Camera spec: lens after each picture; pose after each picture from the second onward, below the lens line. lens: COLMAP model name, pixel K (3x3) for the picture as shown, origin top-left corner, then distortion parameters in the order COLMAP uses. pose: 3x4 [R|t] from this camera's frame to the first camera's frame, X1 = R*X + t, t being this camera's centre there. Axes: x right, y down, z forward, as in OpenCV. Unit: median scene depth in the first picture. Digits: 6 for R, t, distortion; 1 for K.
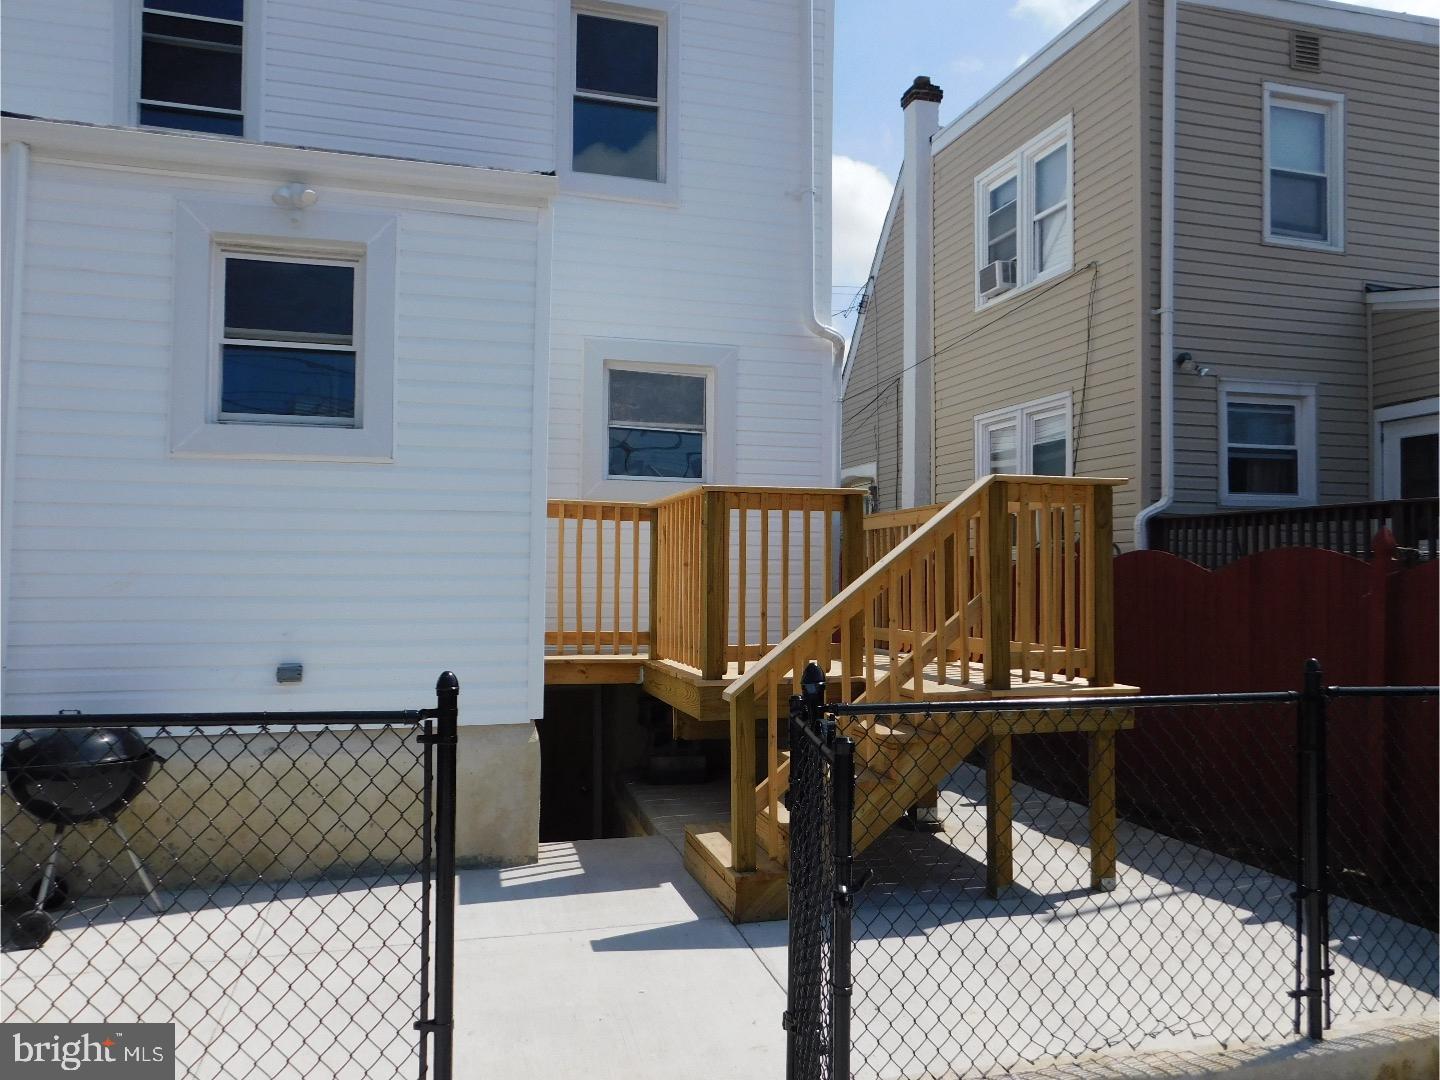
lens RADIAL K [[1051.1, 0, 717.1], [0, 1051.1, 552.3], [0, 0, 1]] dist [-0.007995, 0.004015]
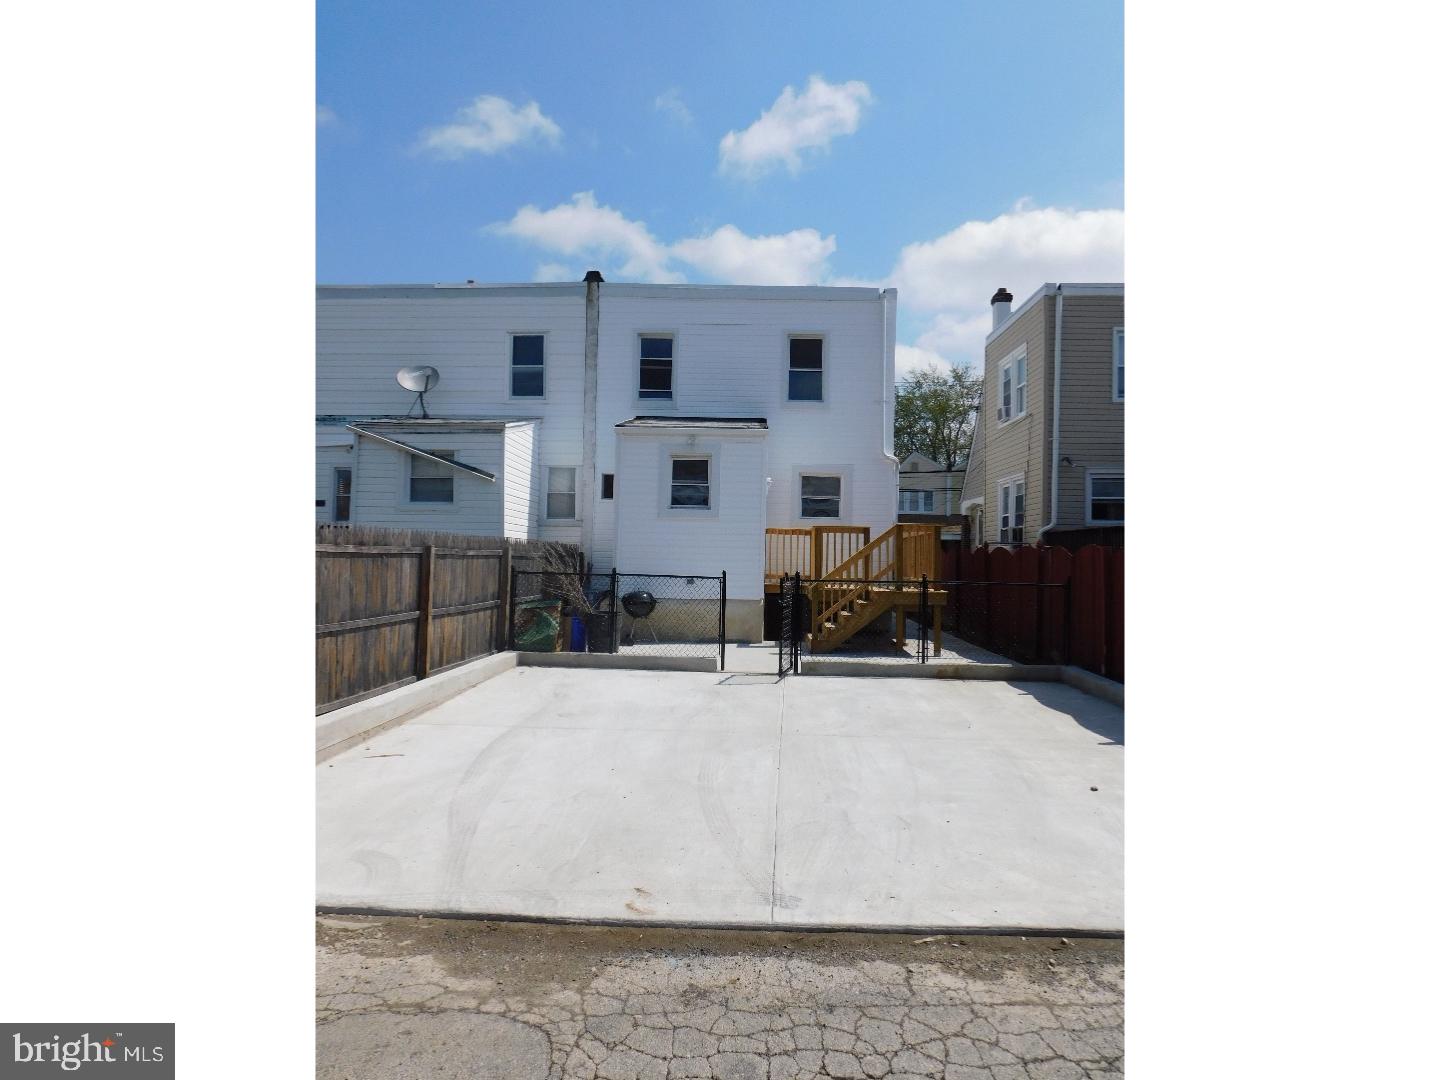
lens RADIAL K [[1051.1, 0, 720.3], [0, 1051.1, 538.8], [0, 0, 1]] dist [-0.007995, 0.004015]
pose [[0.947363, 0.002151, -0.320155, 0.534125], [-0.003732, 0.999984, -0.004324, -0.006668], [0.320141, 0.005291, 0.947355, -1.511586]]
